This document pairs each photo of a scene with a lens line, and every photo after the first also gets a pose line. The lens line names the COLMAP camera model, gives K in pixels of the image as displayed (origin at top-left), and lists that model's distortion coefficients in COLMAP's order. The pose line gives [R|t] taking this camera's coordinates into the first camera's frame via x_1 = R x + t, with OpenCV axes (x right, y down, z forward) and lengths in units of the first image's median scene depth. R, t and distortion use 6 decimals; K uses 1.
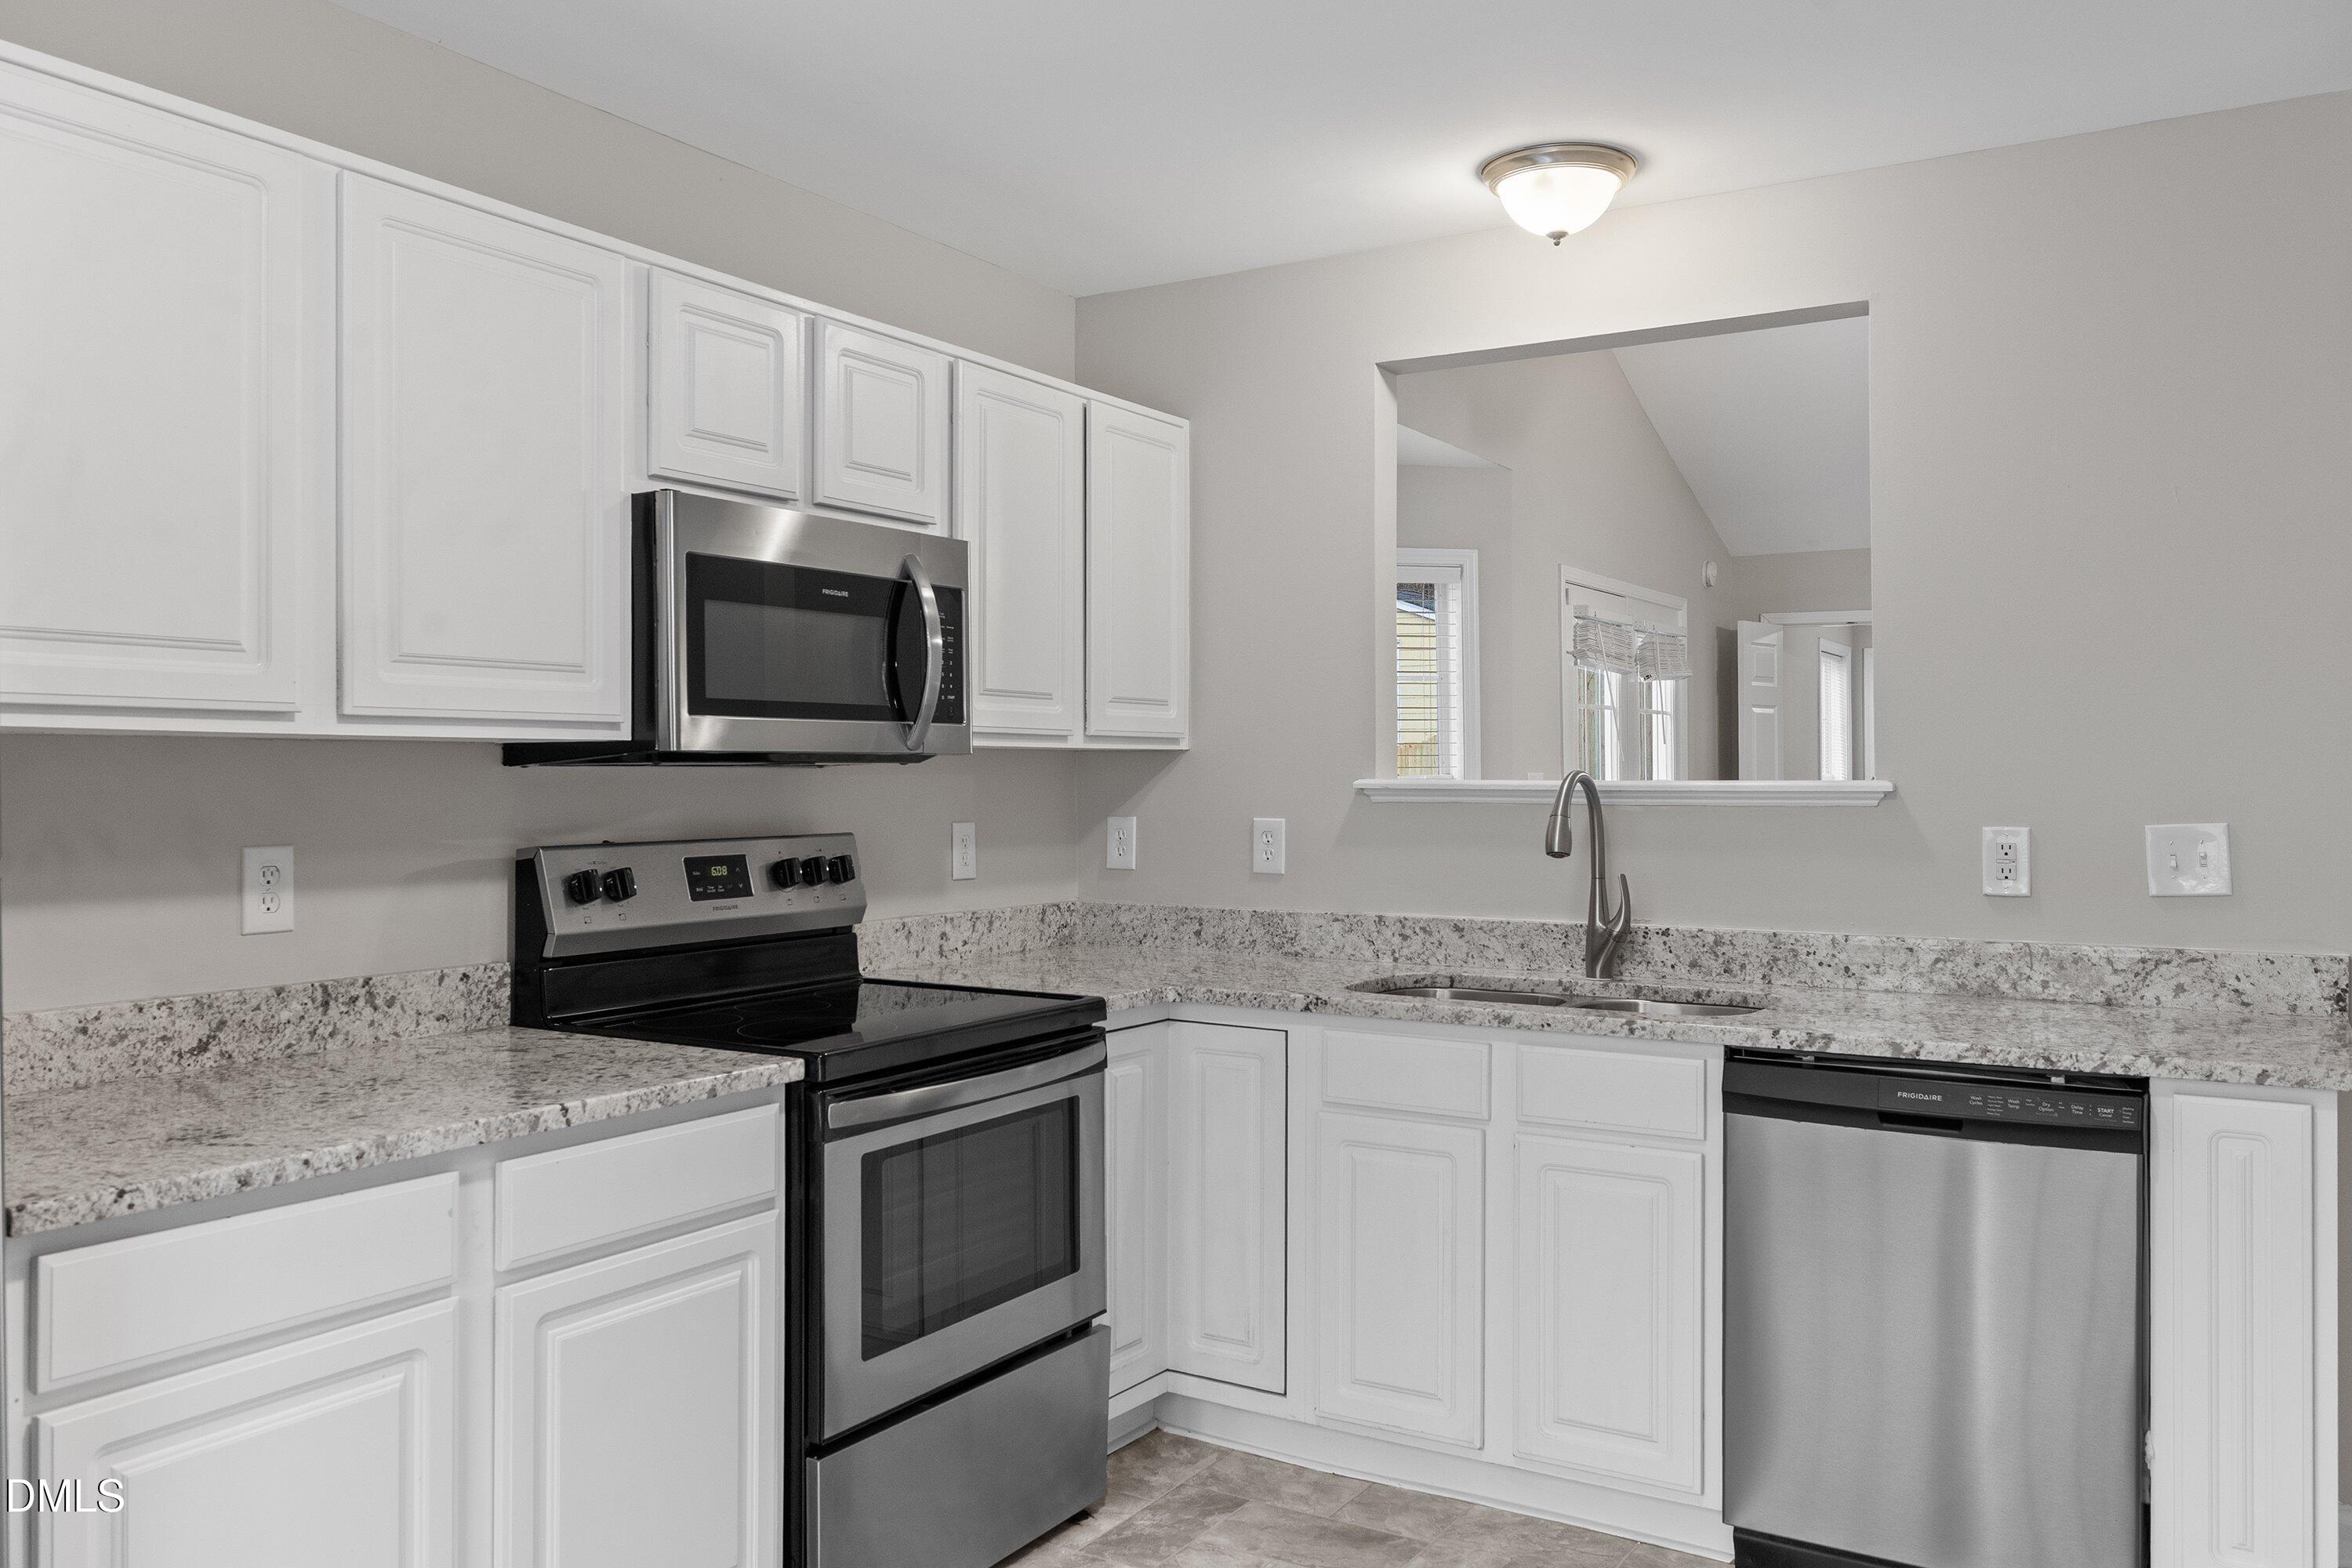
lens RADIAL K [[1837.5, 0, 1157.1], [0, 1837.5, 774.5], [0, 0, 1]] dist [0.006621, 0.000932]
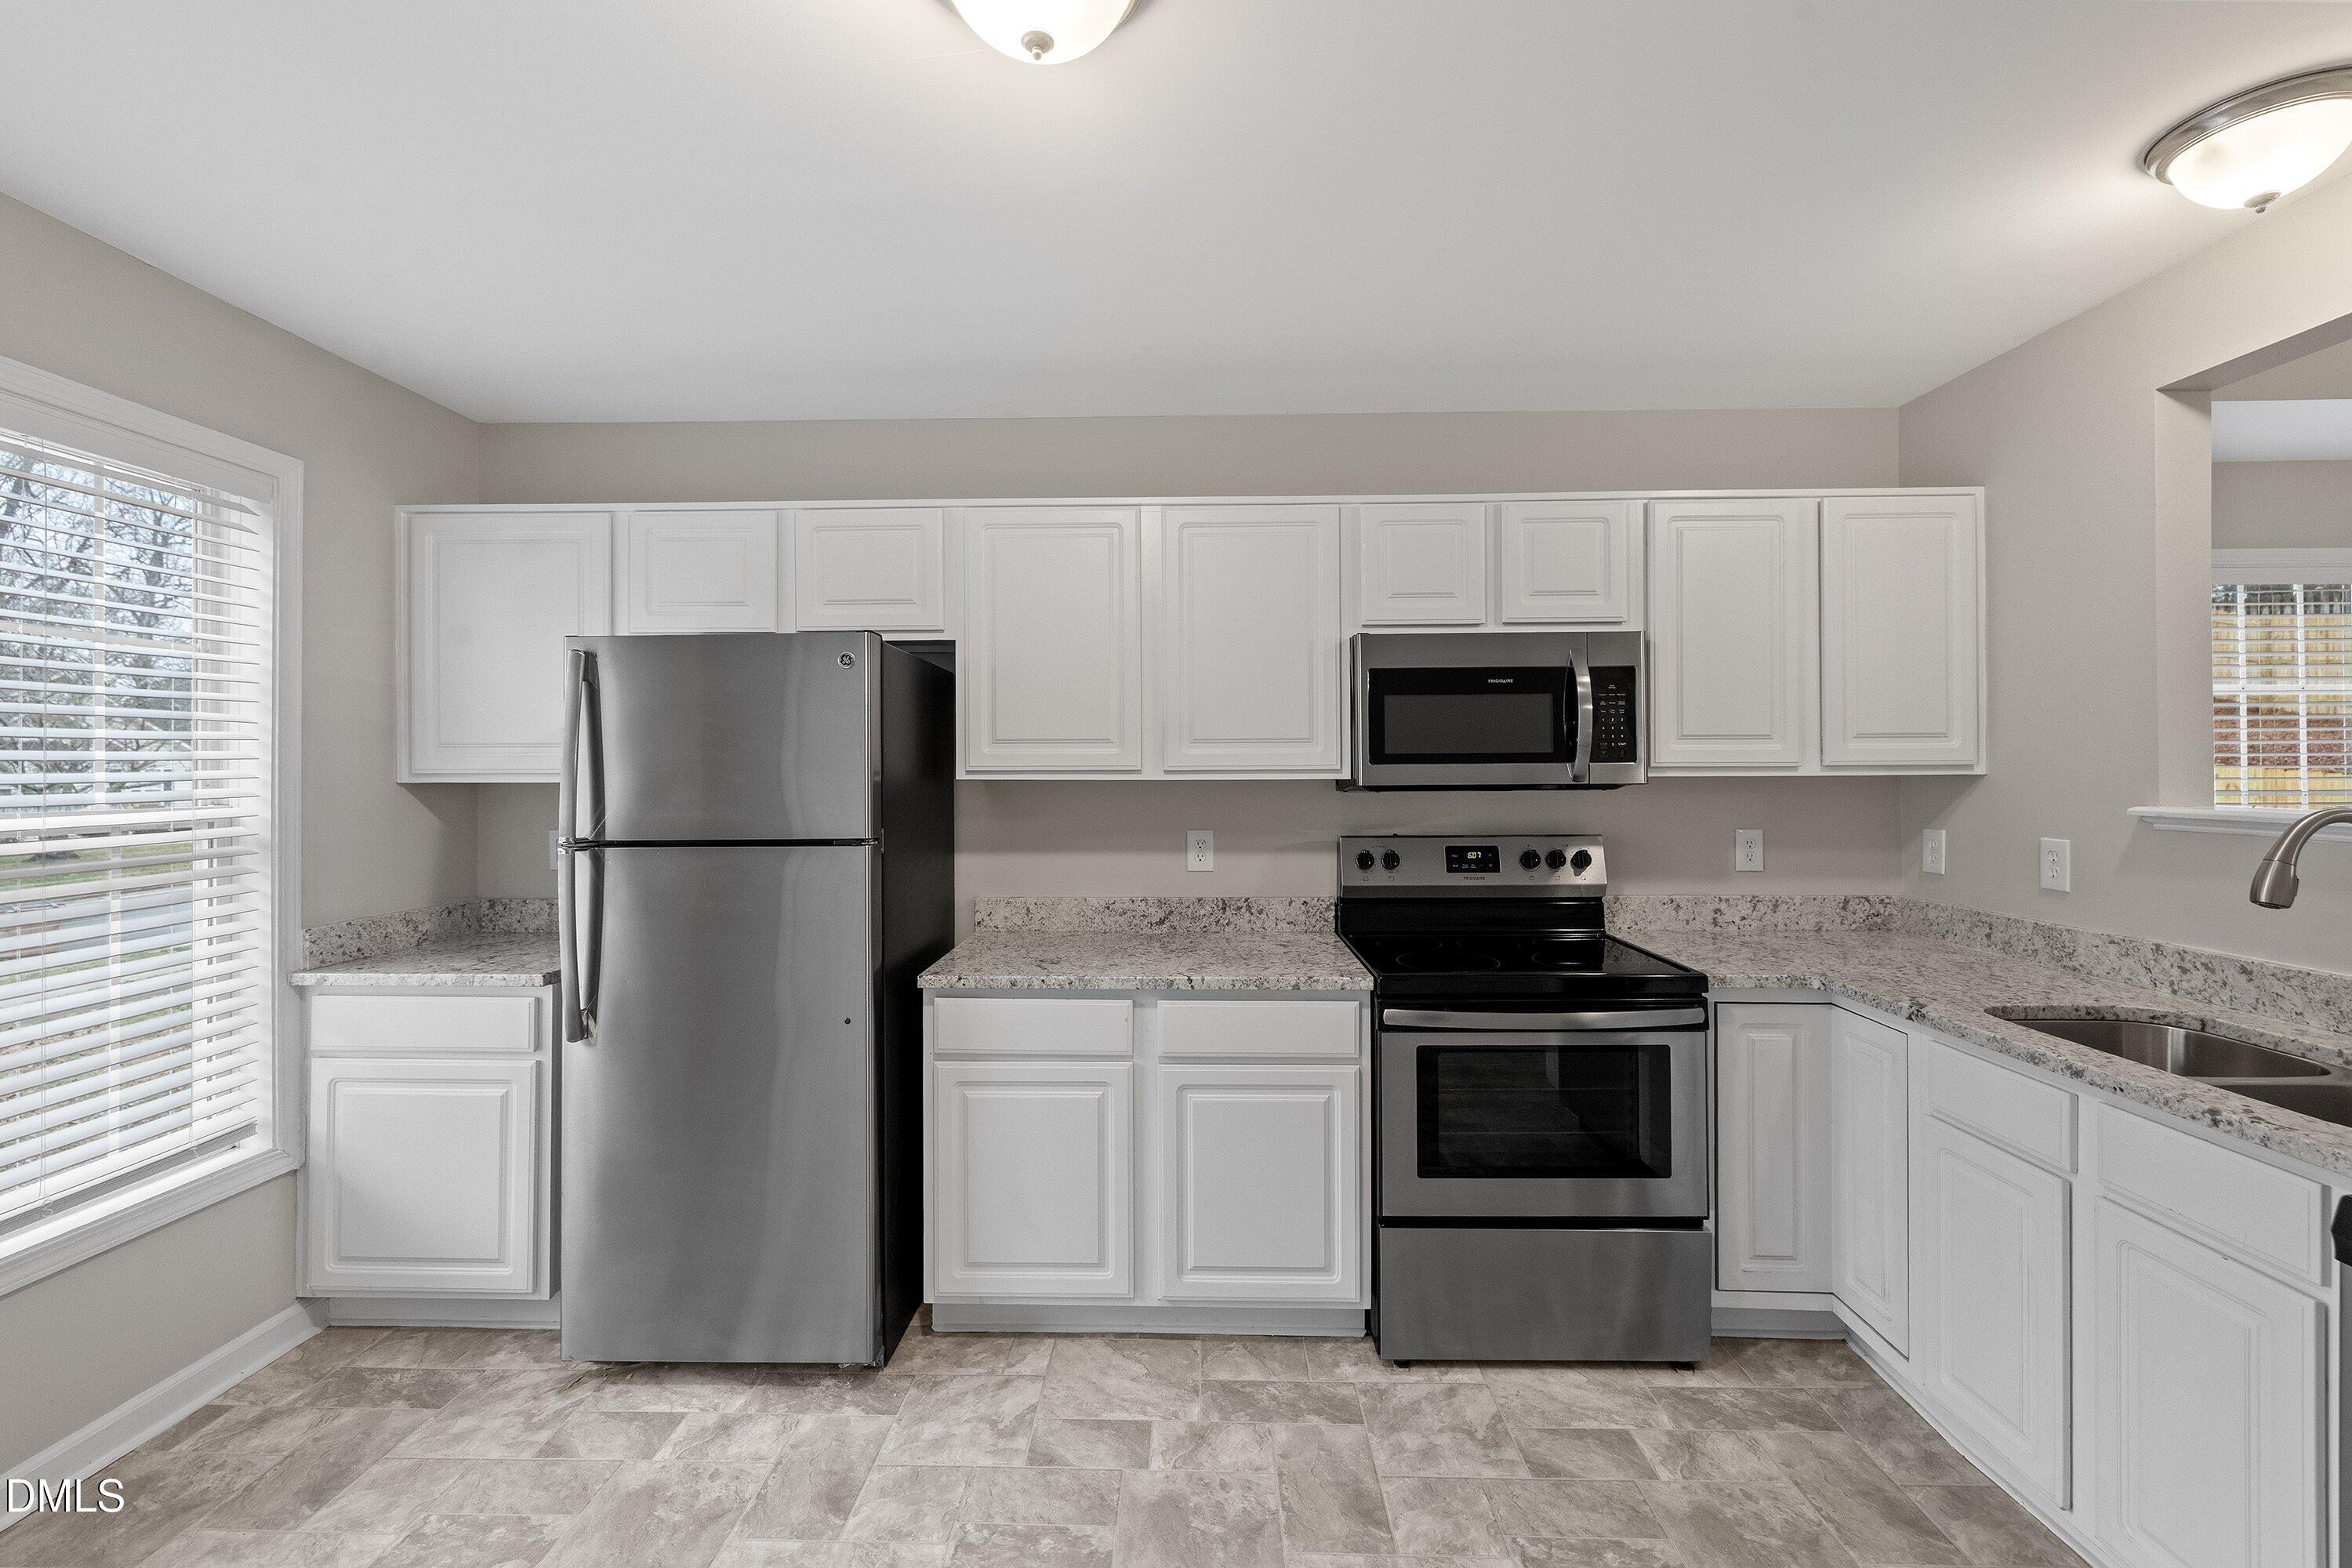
lens RADIAL K [[993.5, 0, 1175.2], [0, 993.5, 769.3], [0, 0, 1]] dist [0.000498, 0.000545]
pose [[0.503128, -0.002138, -0.864209, 0.376003], [0.004343, 0.999991, 0.000055, -0.023782], [0.864201, -0.003781, 0.503132, 0.319016]]
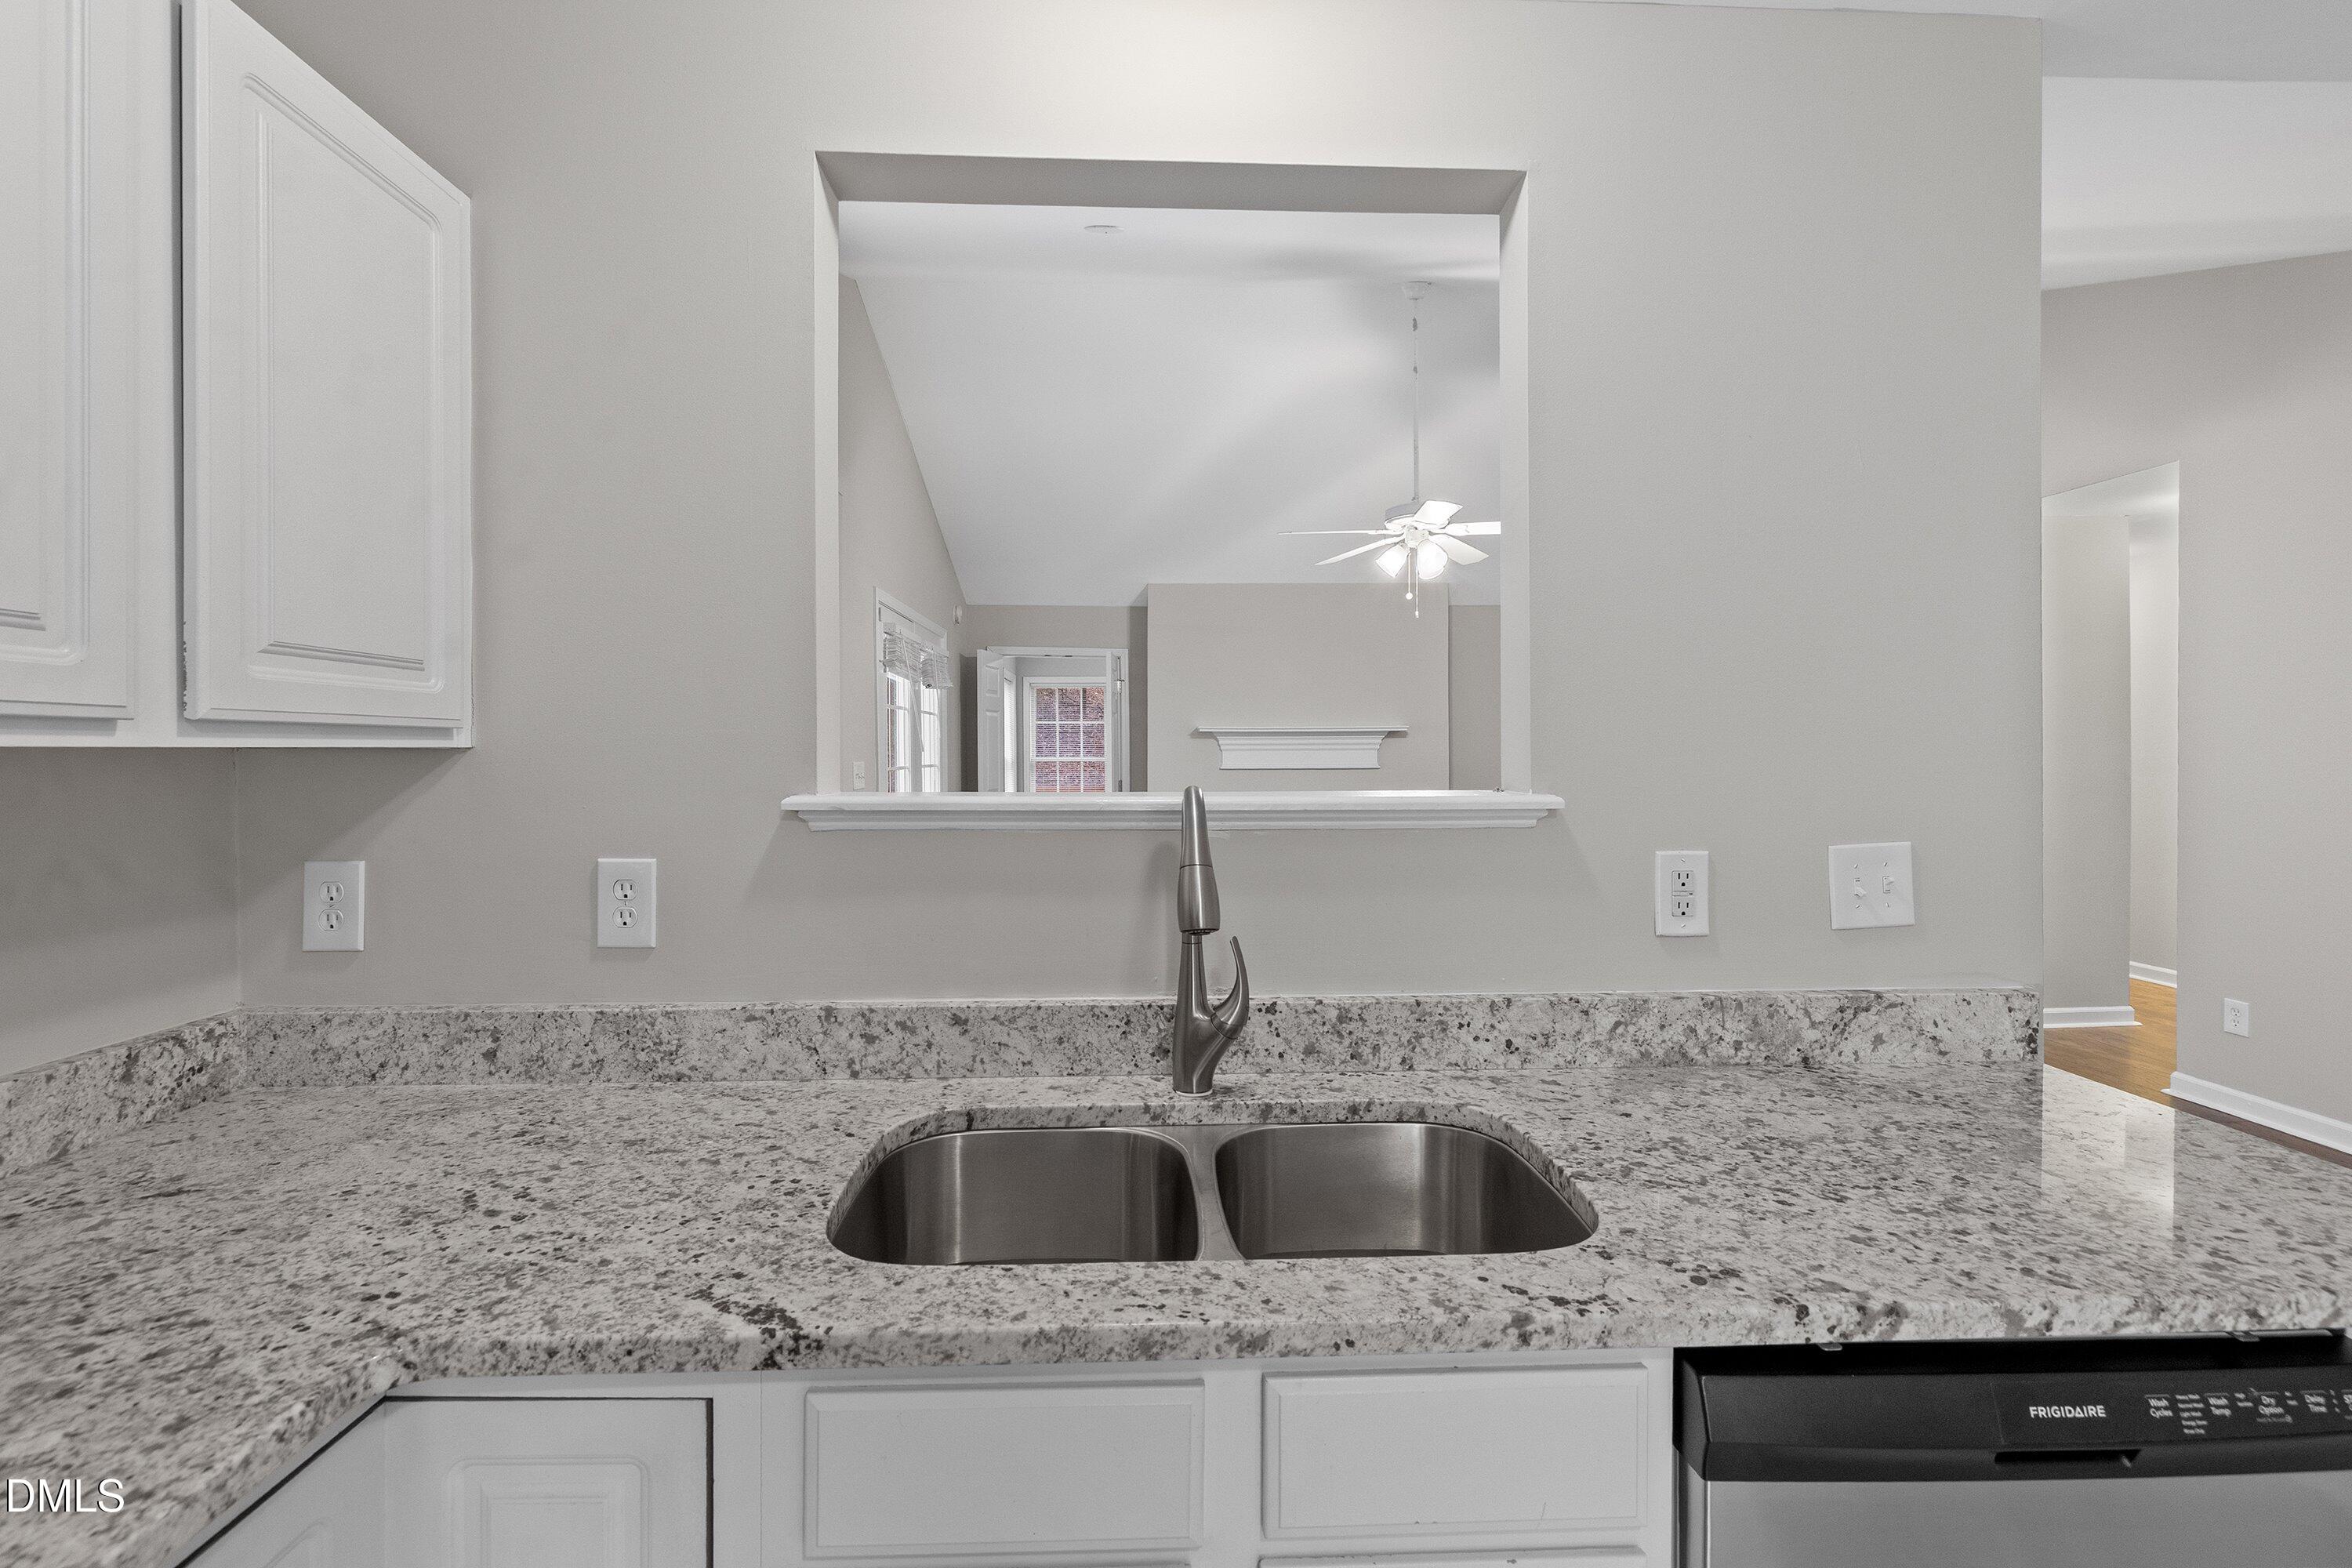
lens RADIAL K [[1010.1, 0, 1178.1], [0, 1010.1, 756.2], [0, 0, 1]] dist [0.000772, -0.000139]
pose [[0.826856, -0.002995, 0.562406, 0.028173], [0.000593, 0.999990, 0.004453, -0.015090], [-0.562414, -0.003348, 0.826849, 0.752731]]
